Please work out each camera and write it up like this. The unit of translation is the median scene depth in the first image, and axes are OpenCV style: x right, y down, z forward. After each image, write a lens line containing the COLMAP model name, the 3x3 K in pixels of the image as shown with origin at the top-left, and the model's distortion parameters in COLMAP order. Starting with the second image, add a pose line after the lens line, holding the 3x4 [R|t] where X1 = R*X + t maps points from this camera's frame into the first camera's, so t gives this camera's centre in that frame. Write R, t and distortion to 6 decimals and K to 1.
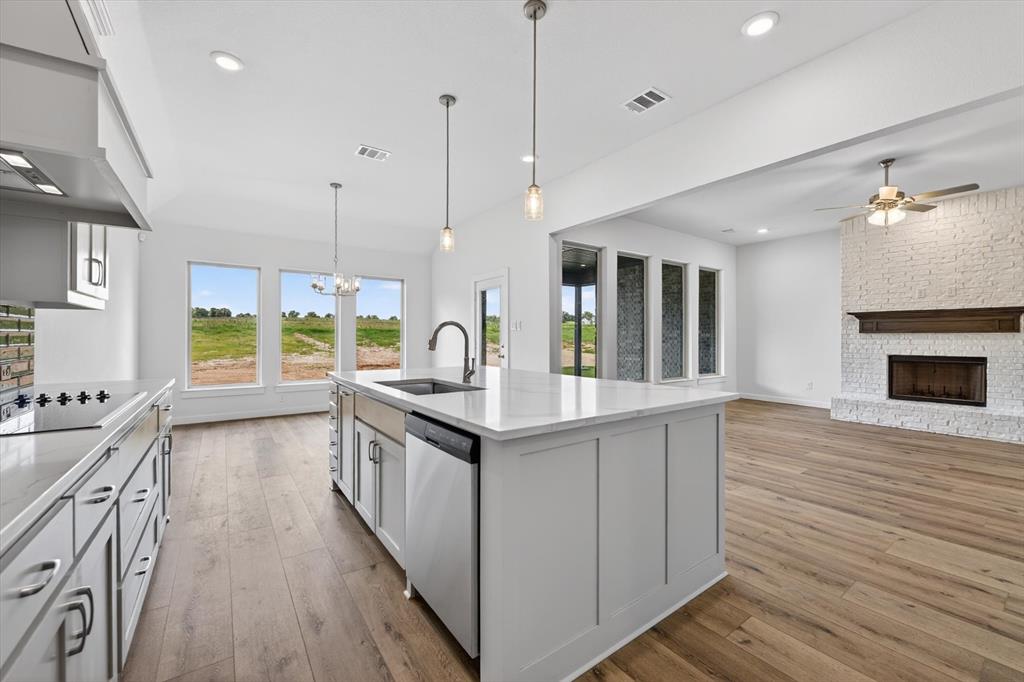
lens RADIAL K [[409.8, 0, 516.1], [0, 409.8, 336.7], [0, 0, 1]] dist [-0.009271, -0.000298]
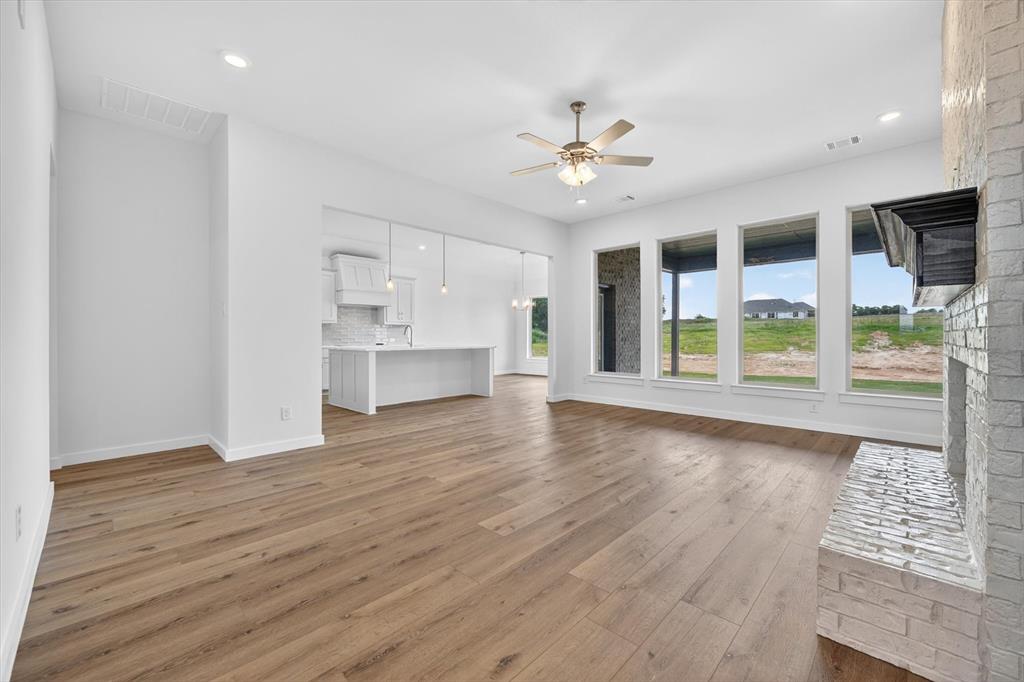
lens RADIAL K [[412.1, 0, 521.7], [0, 412.1, 342.3], [0, 0, 1]] dist [-0.014397, 0.000145]
pose [[0.195158, 0.011321, -0.980706, 1.263525], [0.002598, 0.999924, 0.012060, 0.022323], [0.980768, -0.004902, 0.195114, 0.539852]]
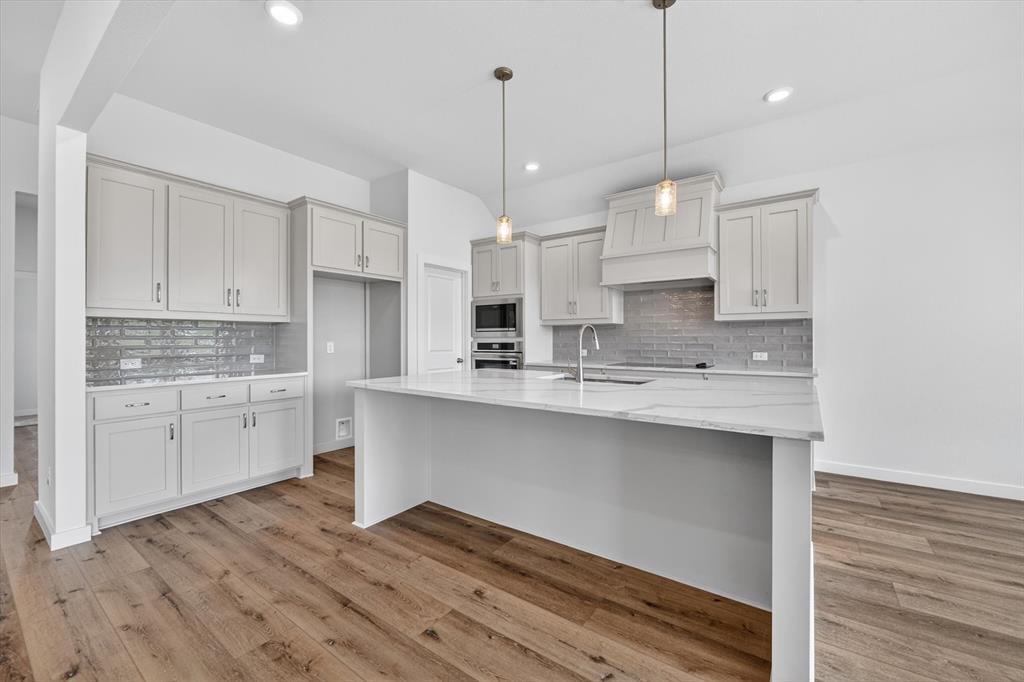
lens RADIAL K [[409.8, 0, 516.1], [0, 409.8, 336.7], [0, 0, 1]] dist [-0.009271, -0.000298]
pose [[-0.946112, 0.001119, -0.323837, 0.163843], [0.002688, 0.999987, -0.004396, 0.001212], [0.323828, -0.005030, -0.946103, 0.870689]]
